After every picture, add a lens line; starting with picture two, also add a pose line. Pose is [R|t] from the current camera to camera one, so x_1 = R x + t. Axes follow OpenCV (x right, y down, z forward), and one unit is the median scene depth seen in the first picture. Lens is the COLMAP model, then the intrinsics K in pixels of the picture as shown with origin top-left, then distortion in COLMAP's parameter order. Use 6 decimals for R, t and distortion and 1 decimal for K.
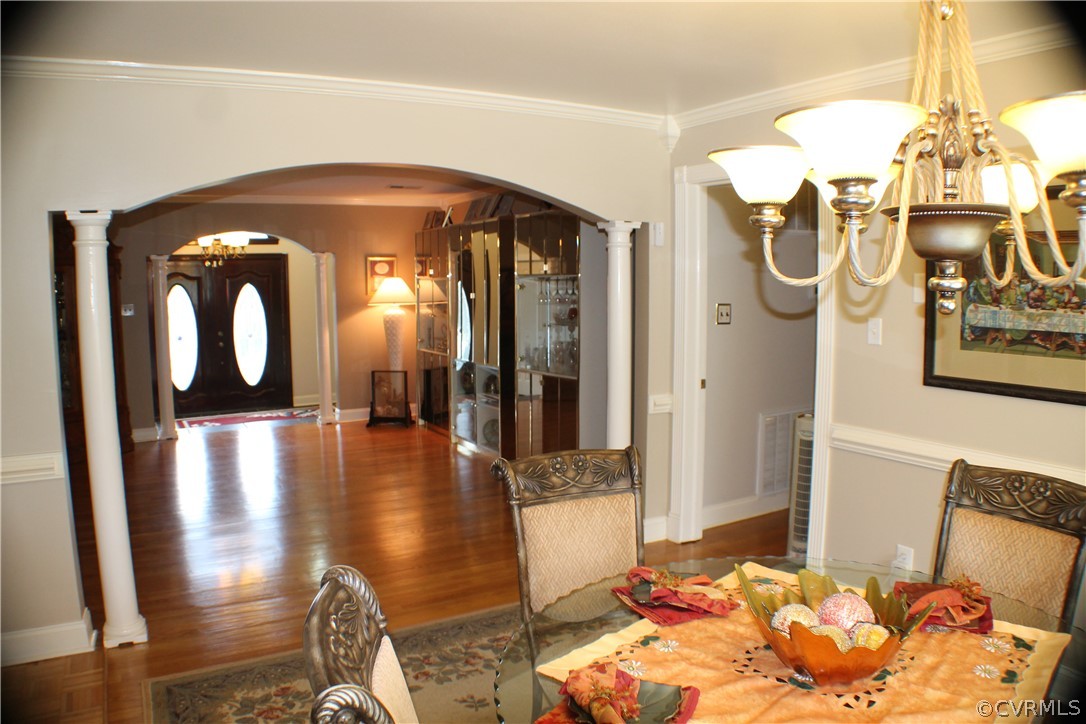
lens RADIAL K [[757.4, 0, 543.0], [0, 757.4, 362.0], [0, 0, 1]] dist [-0.234055, 0.100103]
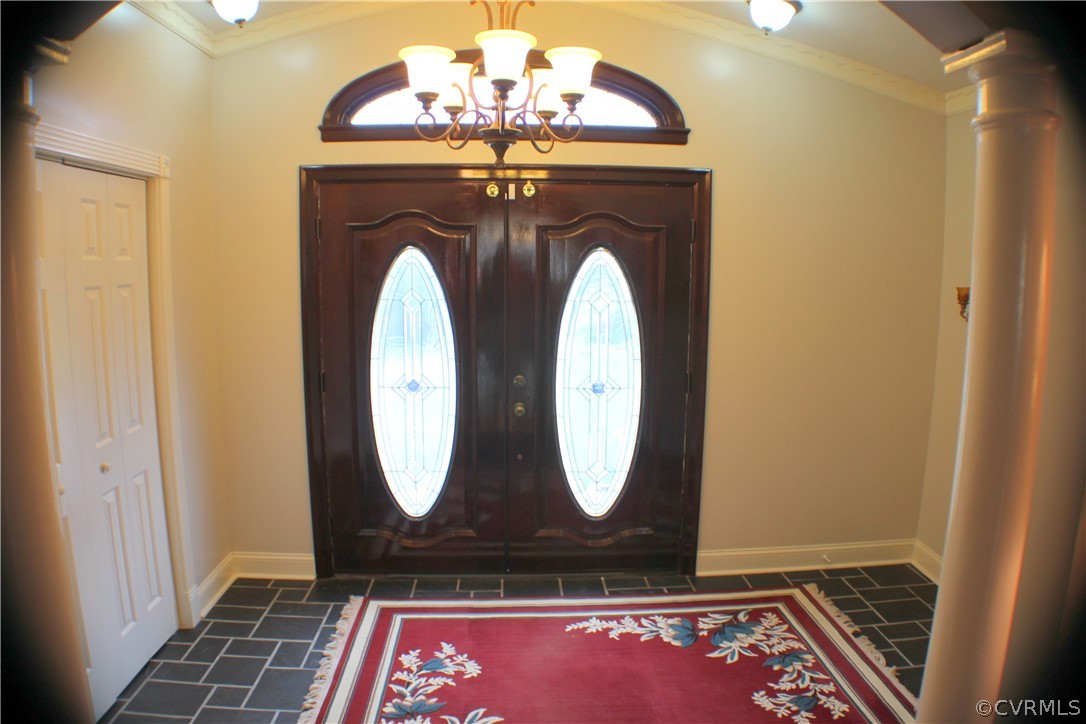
lens RADIAL K [[722.4, 0, 543.0], [0, 722.4, 362.0], [0, 0, 1]] dist [-0.213731, 0.067965]
pose [[0.881615, 0.083465, -0.464530, -0.312158], [-0.065851, 0.996365, 0.054045, -0.082962], [0.467352, -0.017057, 0.883907, 0.807699]]
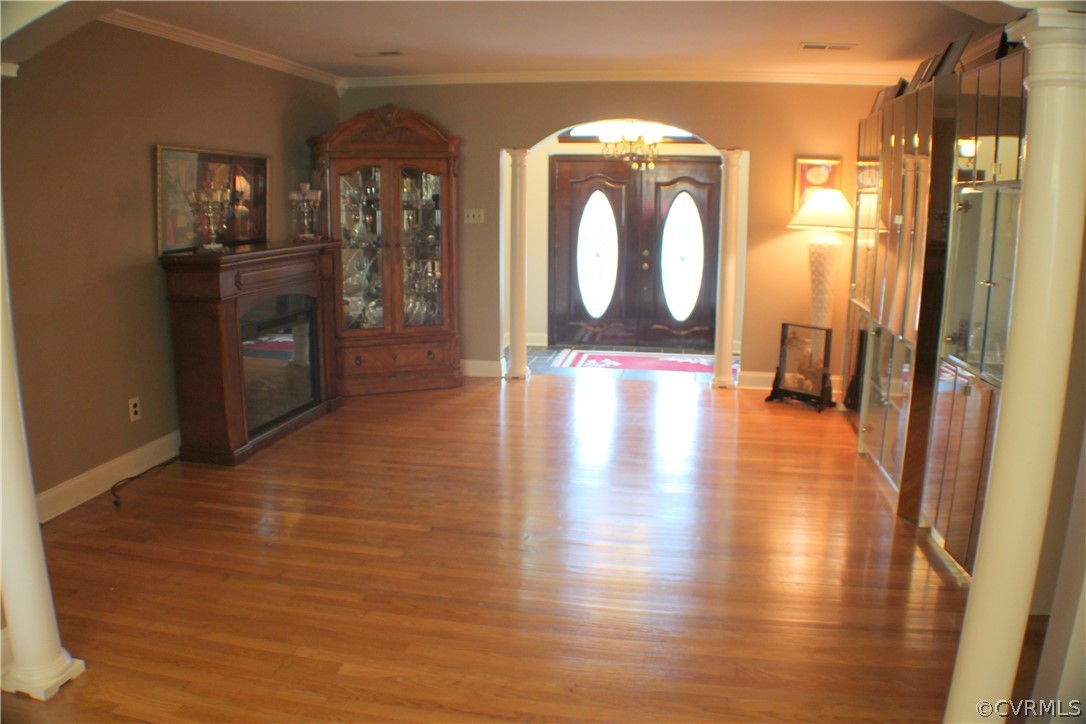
lens RADIAL K [[805.8, 0, 543.0], [0, 805.8, 362.0], [0, 0, 1]] dist [-0.212632, 0.129180]
pose [[0.746429, 0.144884, -0.649502, 0.085504], [-0.083268, 0.988676, 0.124849, -0.024462], [0.660235, -0.039108, 0.750040, 0.290618]]
